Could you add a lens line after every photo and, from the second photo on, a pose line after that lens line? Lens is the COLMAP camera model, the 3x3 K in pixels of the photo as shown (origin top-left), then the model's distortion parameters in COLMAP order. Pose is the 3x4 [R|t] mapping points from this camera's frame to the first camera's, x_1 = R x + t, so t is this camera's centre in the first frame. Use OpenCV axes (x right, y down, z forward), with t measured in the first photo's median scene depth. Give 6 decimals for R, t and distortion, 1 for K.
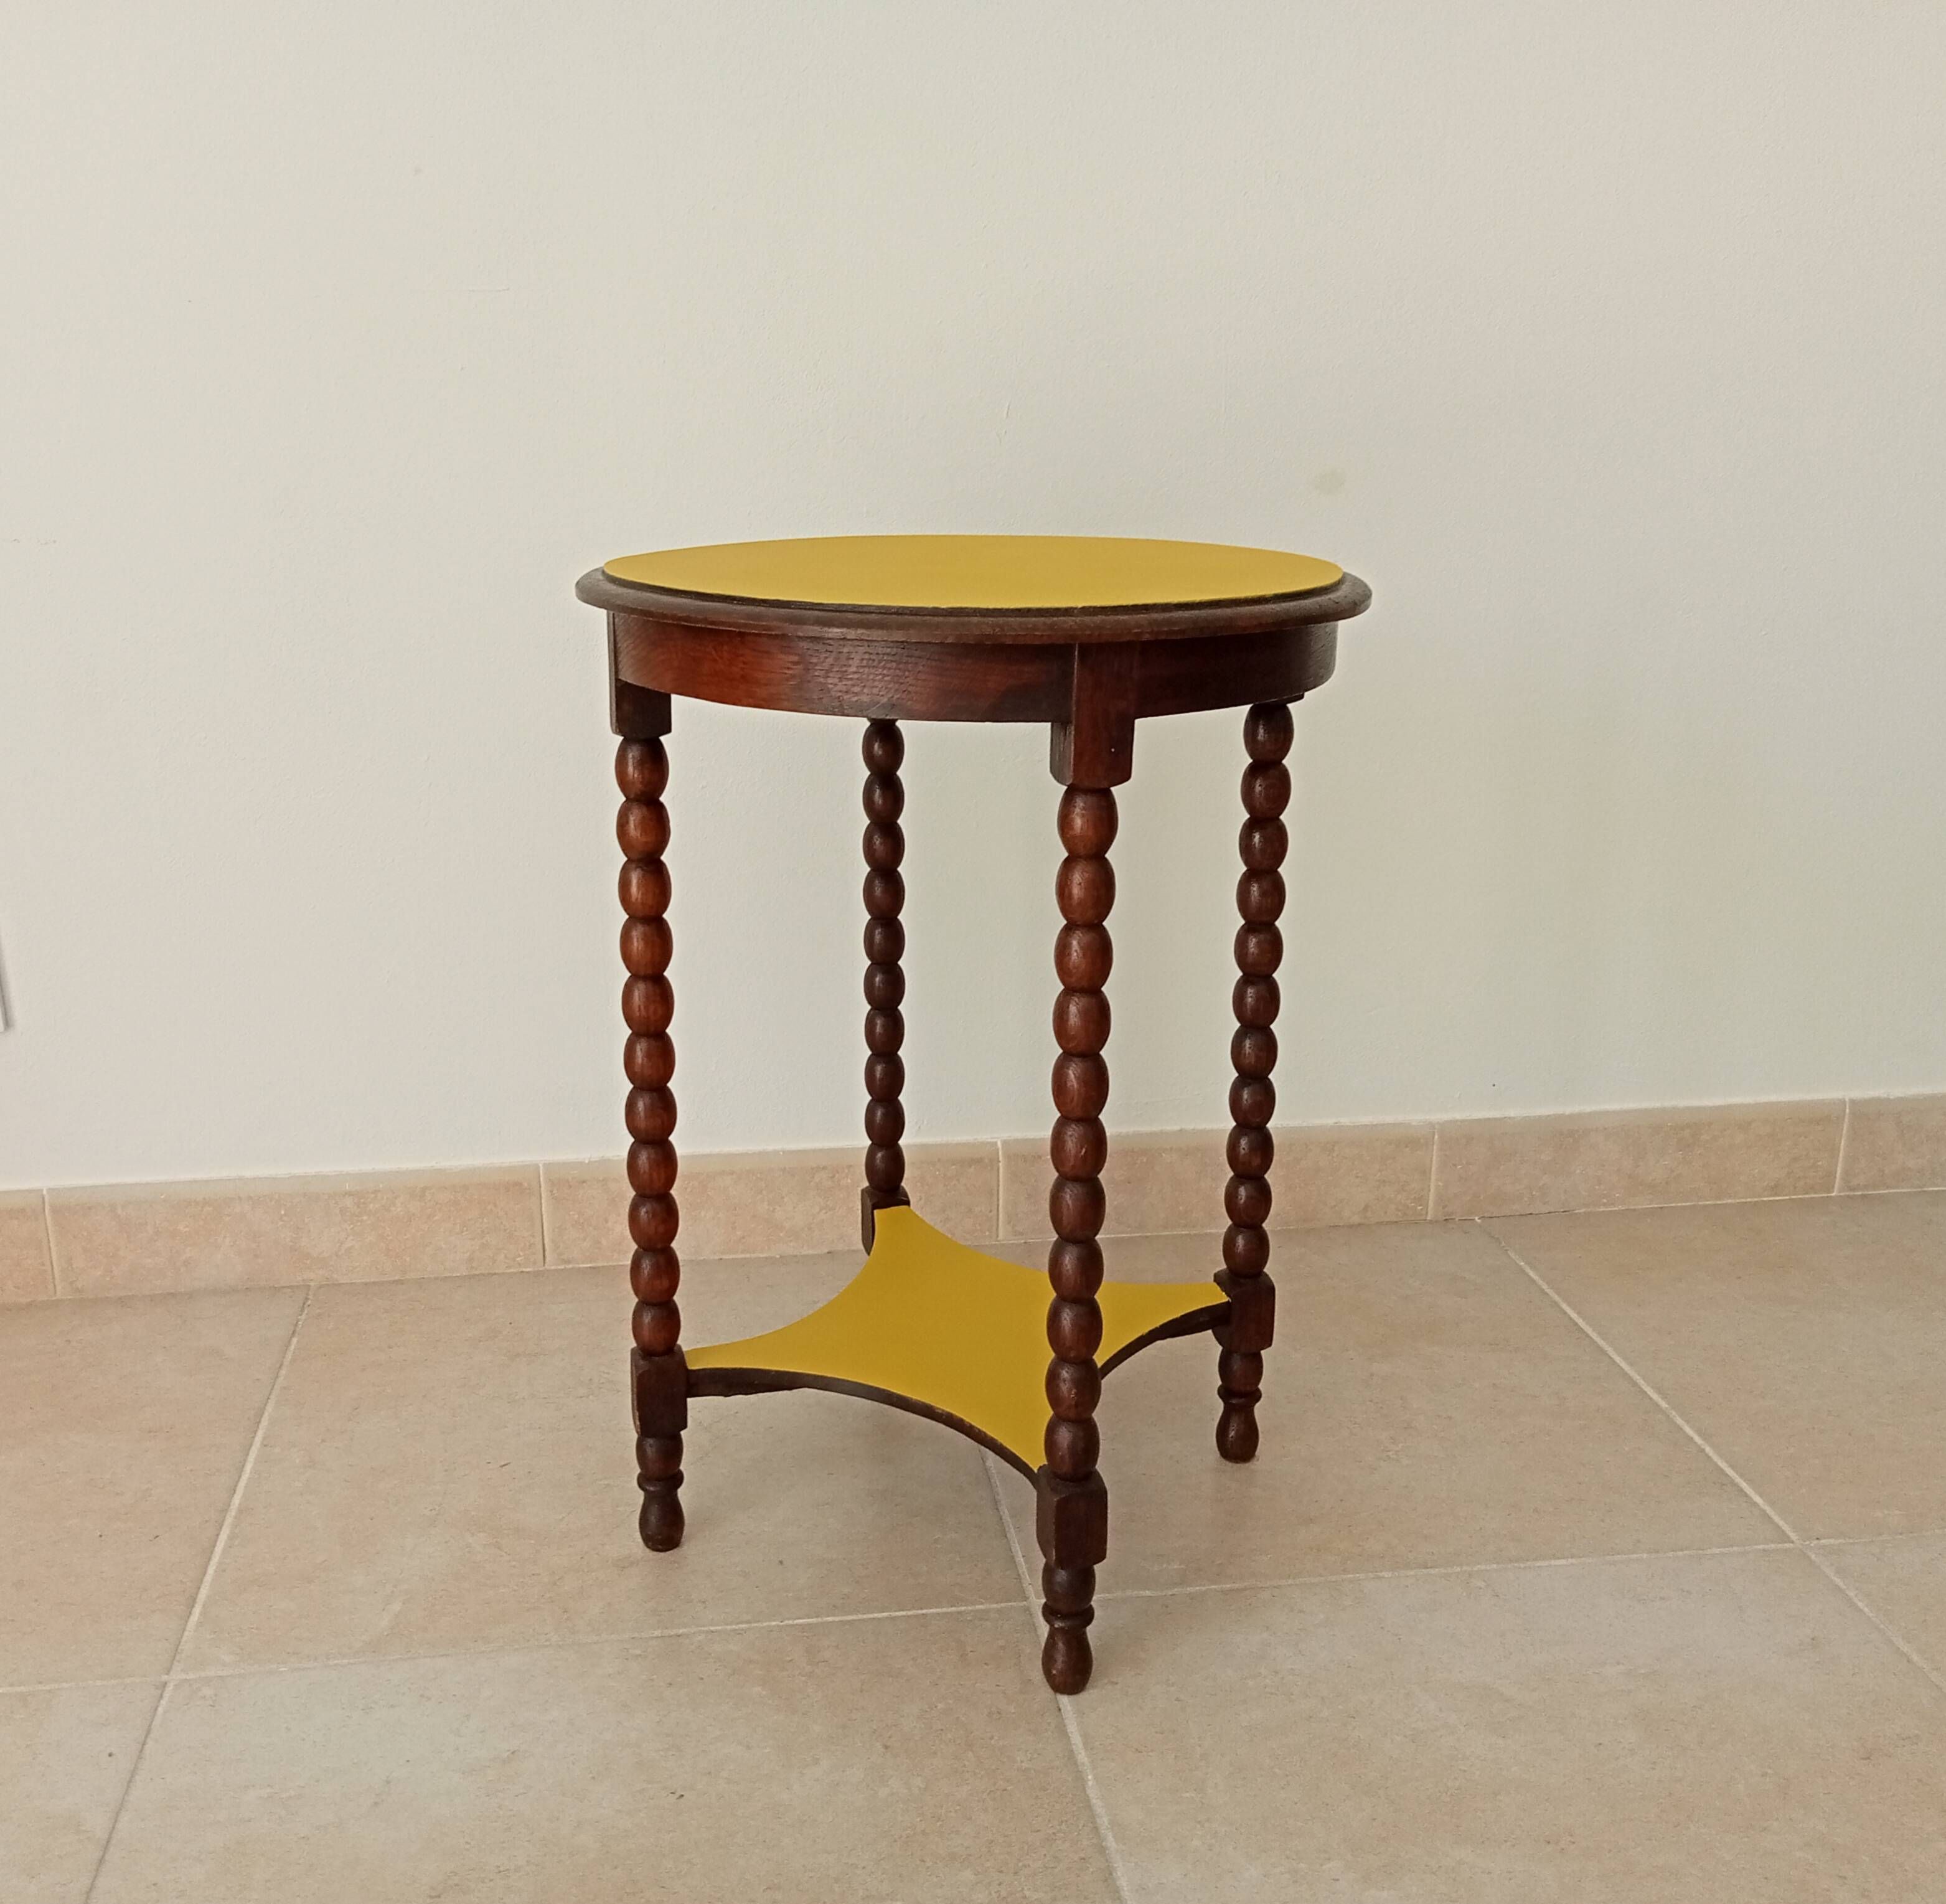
lens RADIAL K [[1865.9, 0, 905.0], [0, 1865.9, 918.3], [0, 0, 1]] dist [0.028854, -0.031761]
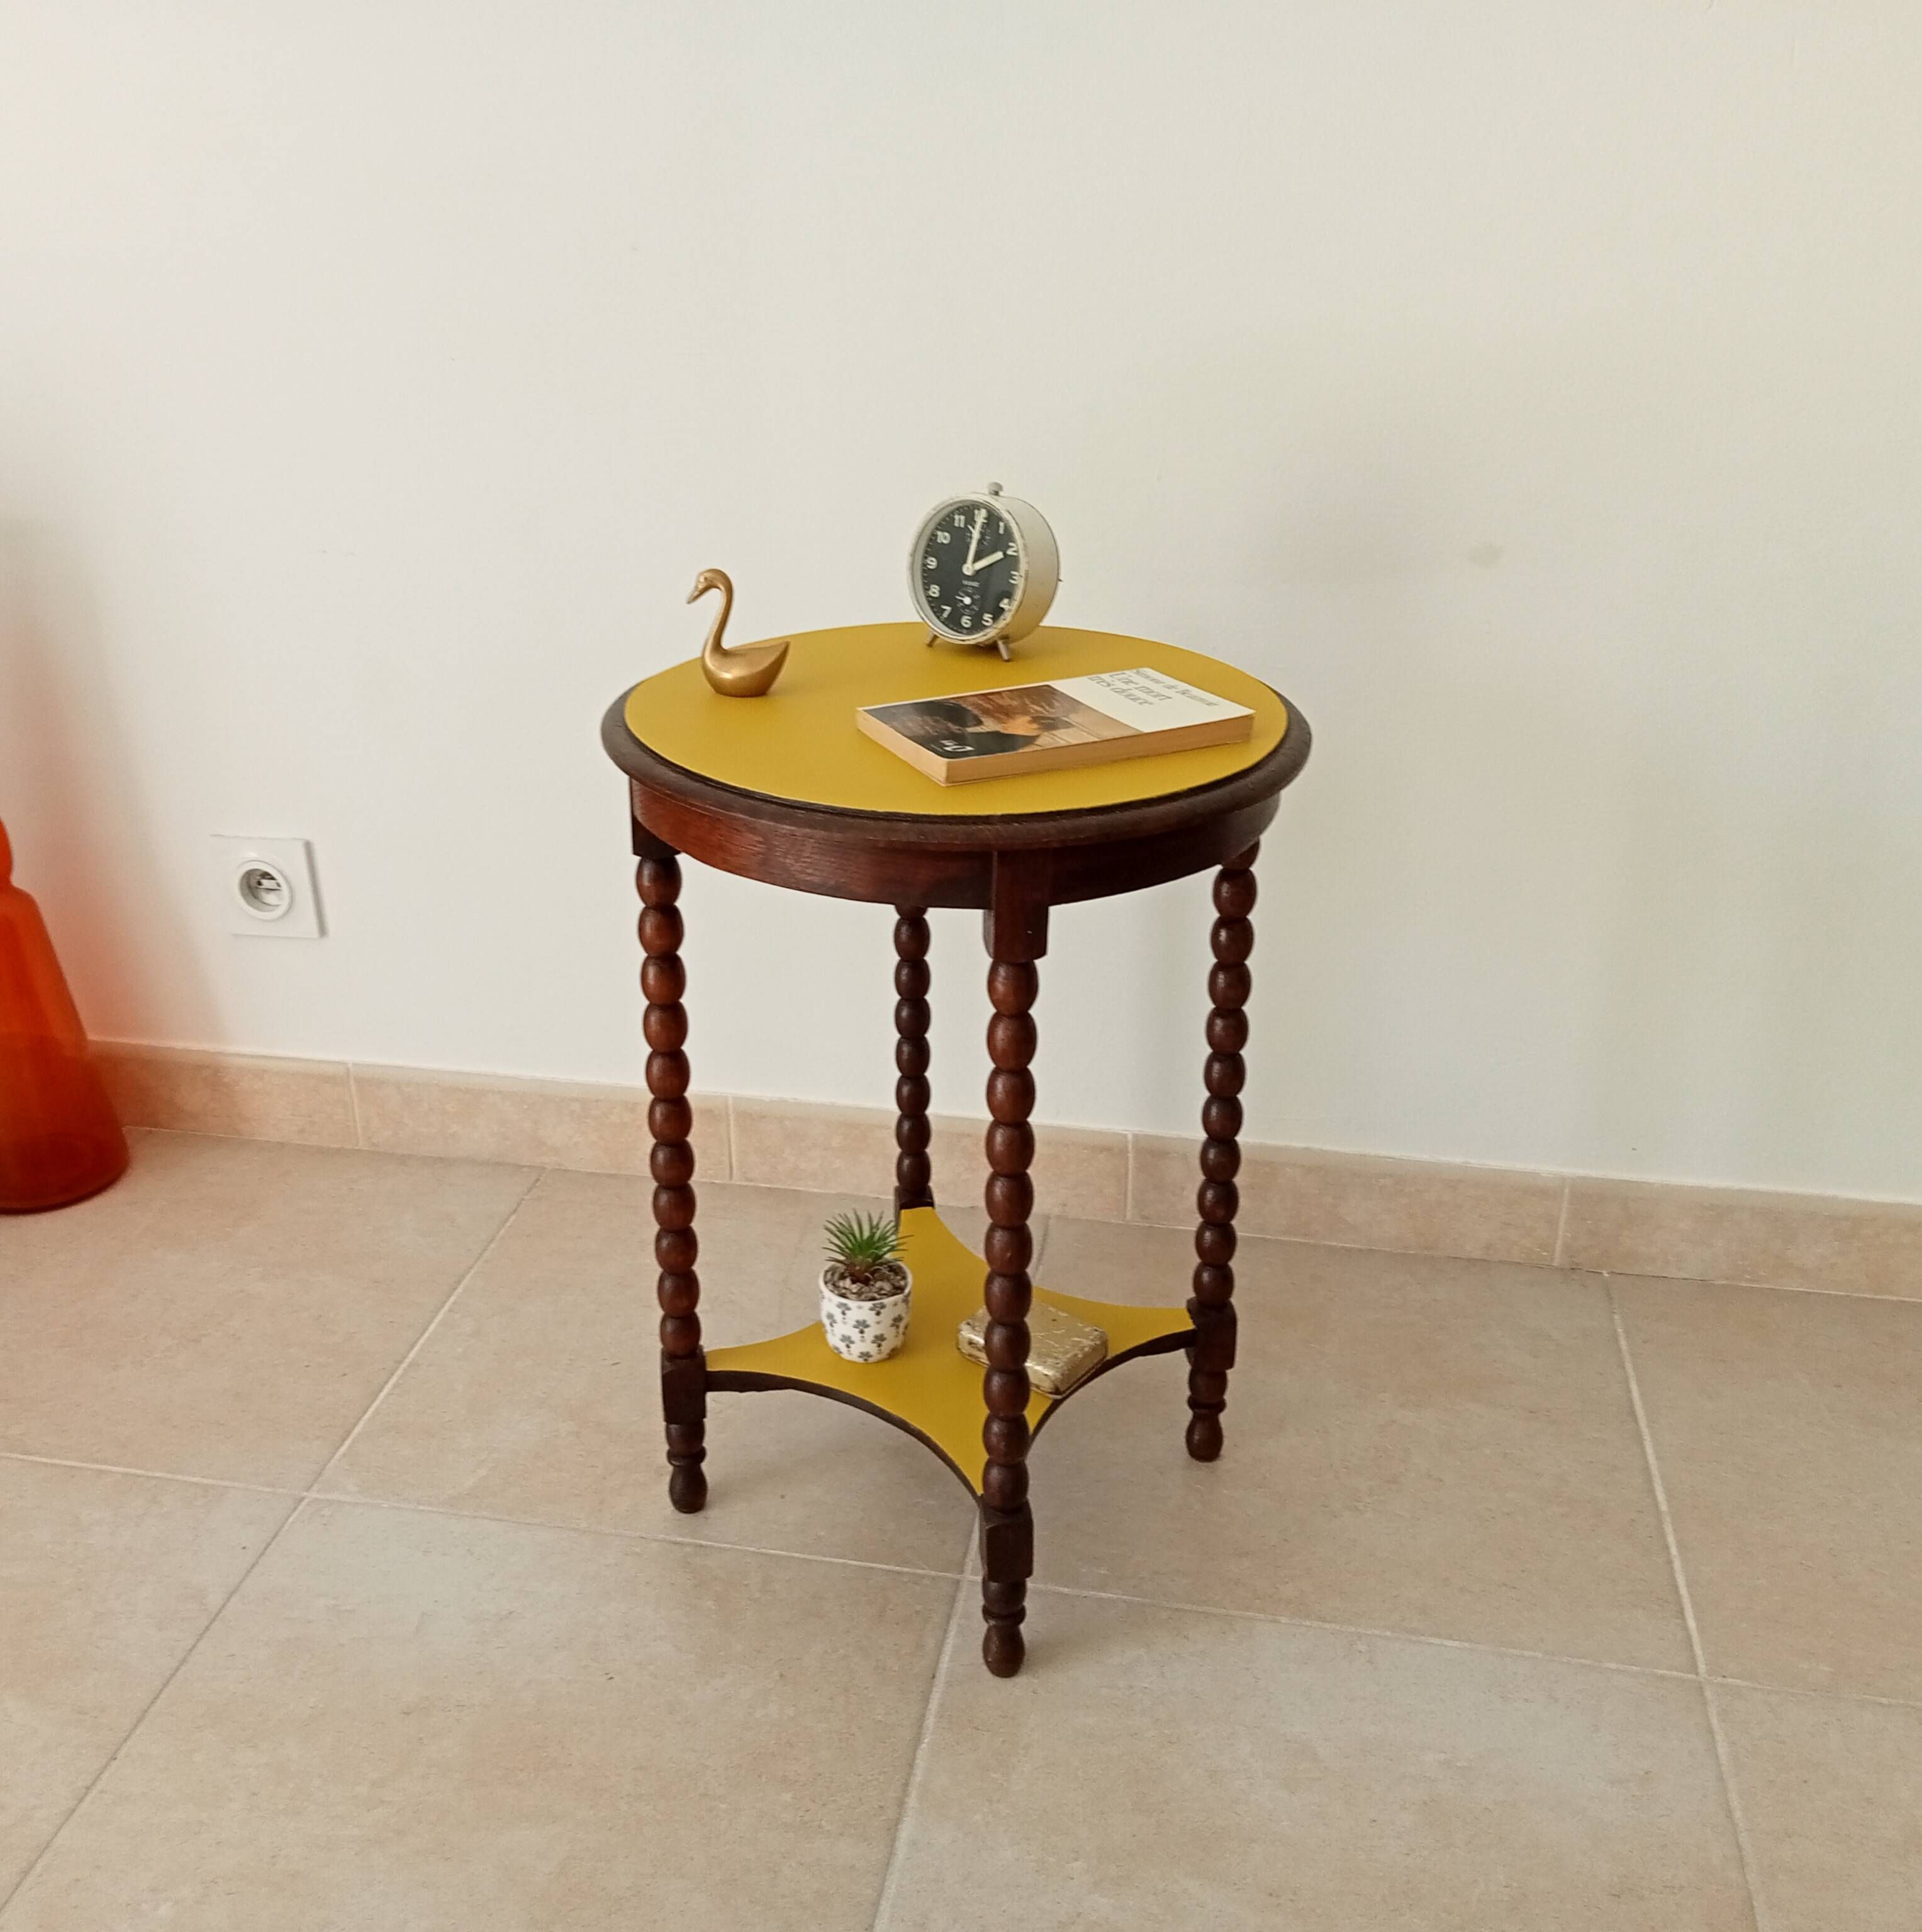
lens RADIAL K [[1870.3, 0, 948.3], [0, 1870.3, 954.5], [0, 0, 1]] dist [0.044613, -0.060699]
pose [[0.952596, 0.125346, -0.277219, 0.260047], [-0.085778, 0.984873, 0.150559, -0.150895], [0.291897, -0.119642, 0.948937, -0.056115]]
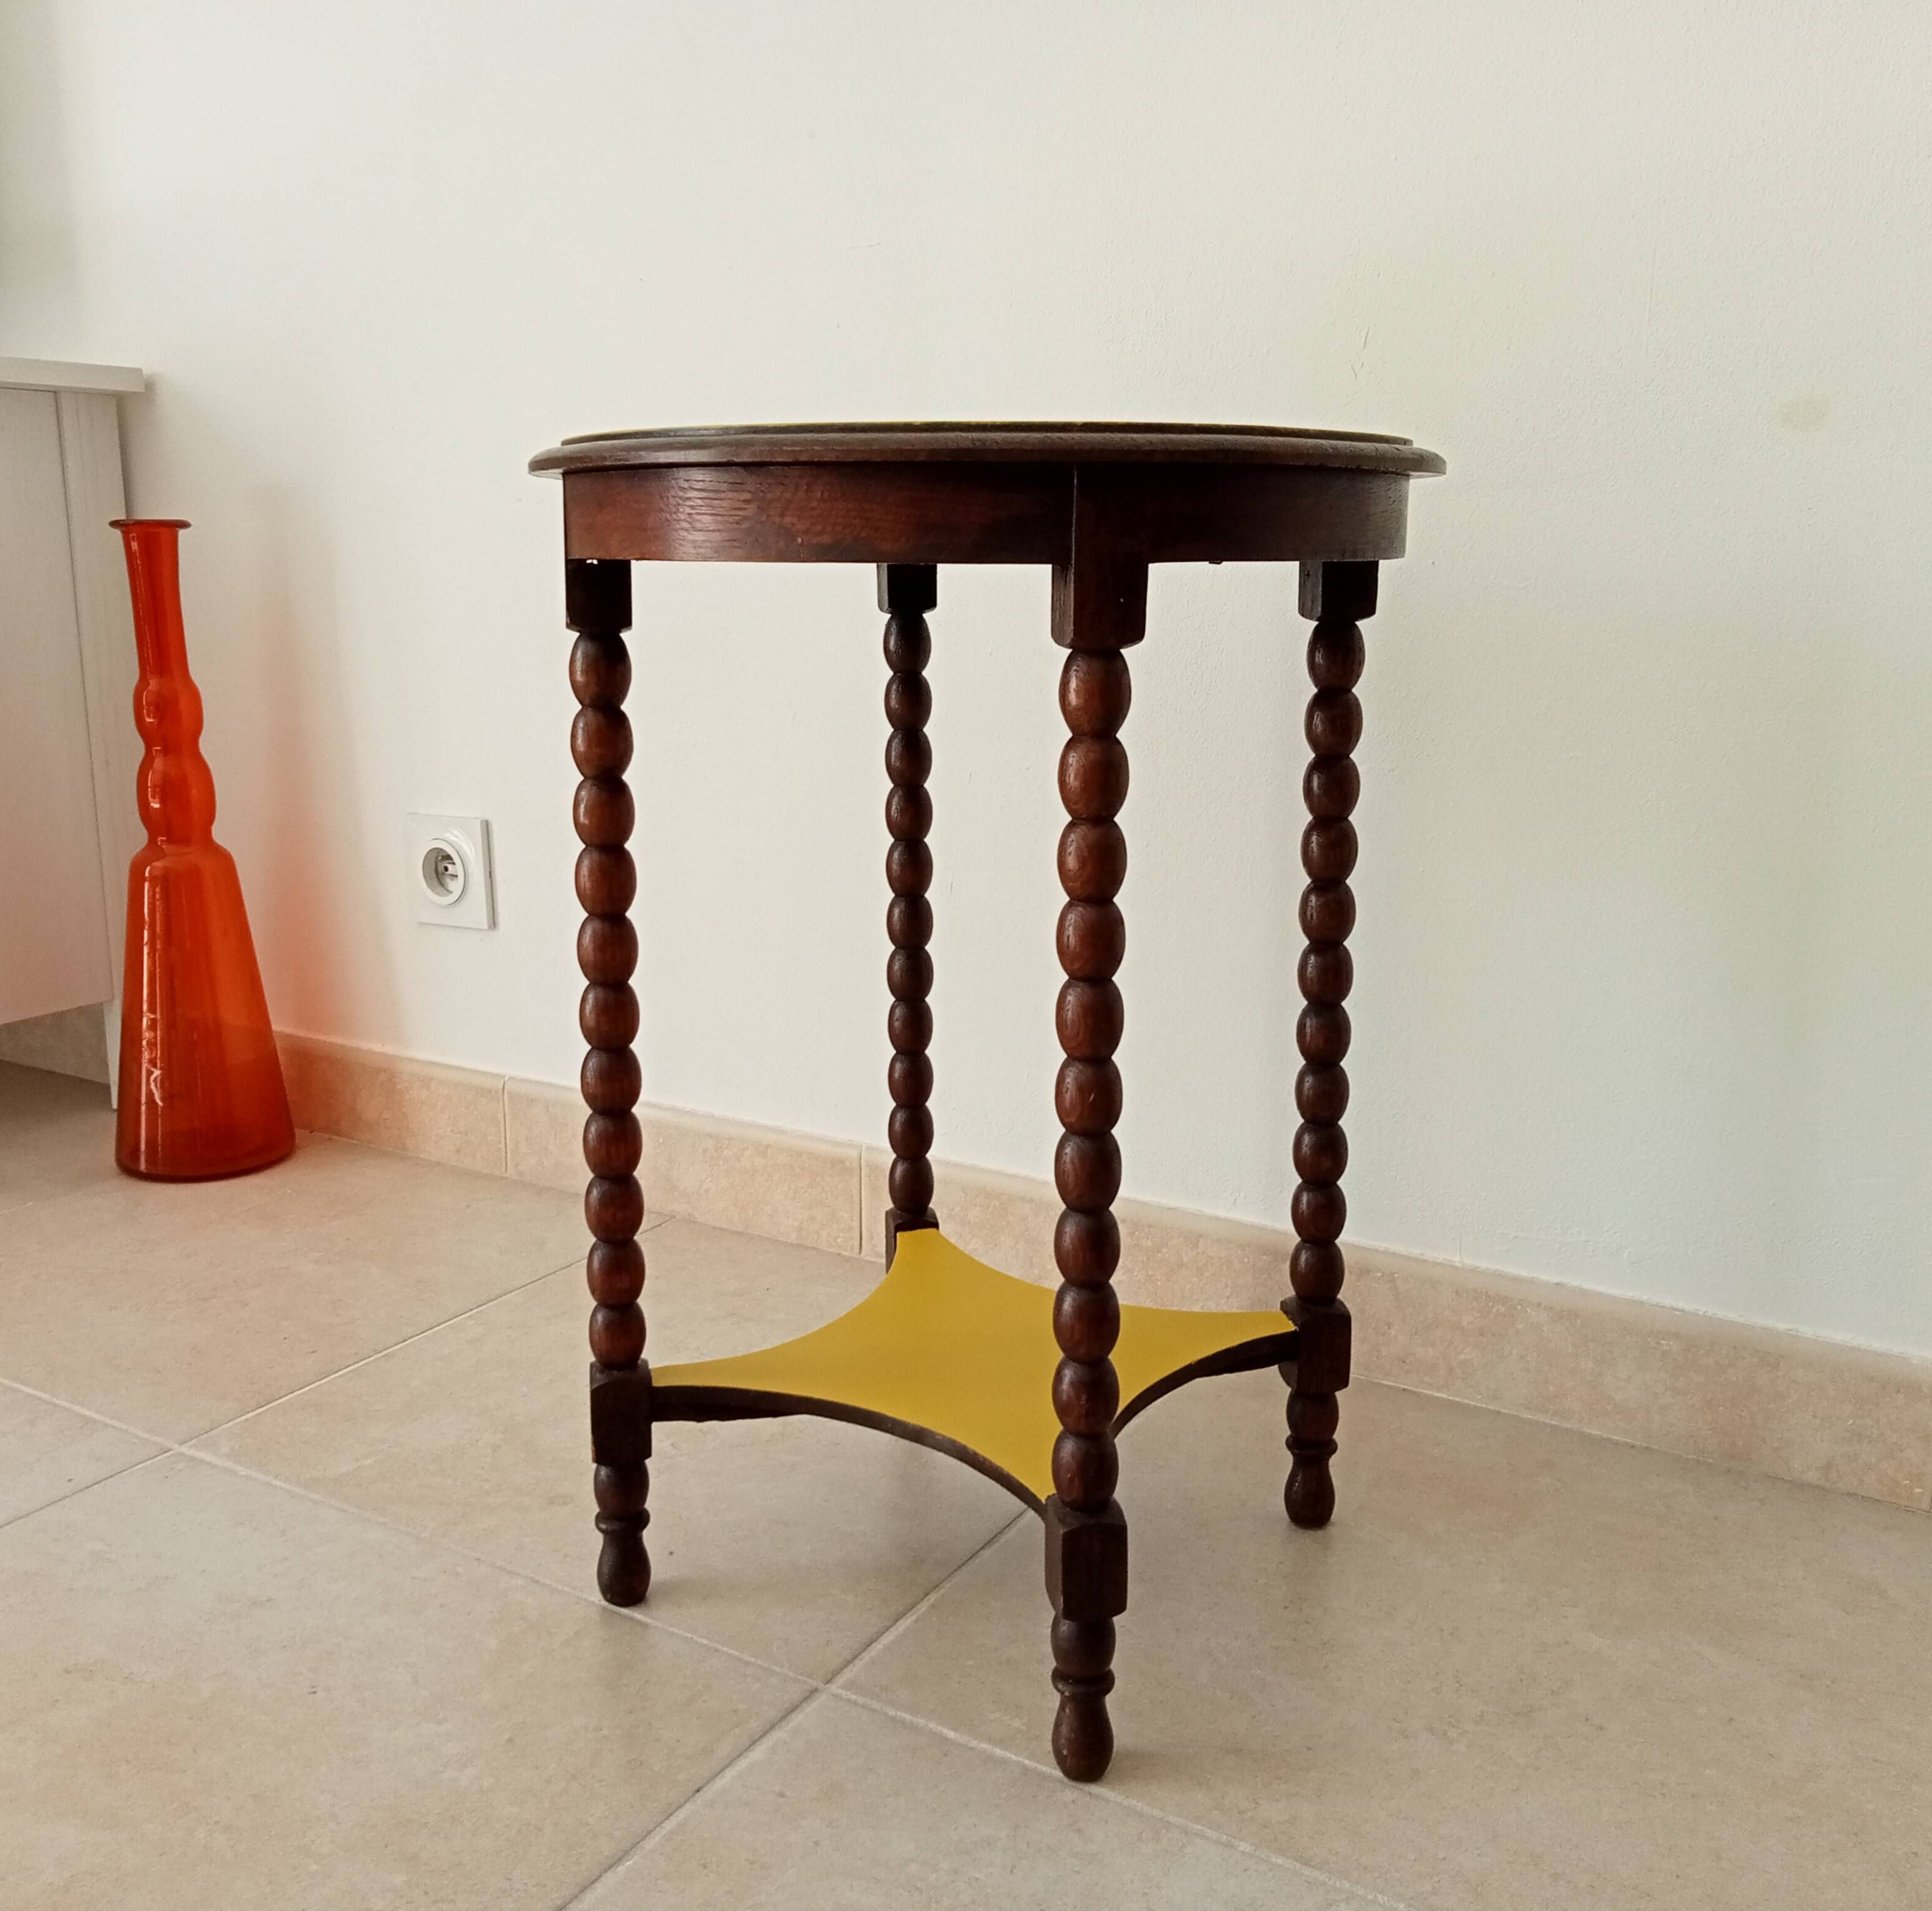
lens RADIAL K [[1870.4, 0, 966.0], [0, 1870.4, 955.5], [0, 0, 1]] dist [0.044613, -0.060699]
pose [[0.783163, 0.134670, -0.607058, 0.447038], [-0.173207, 0.984873, -0.004970, 0.031231], [0.597206, 0.109039, 0.794642, 0.264418]]
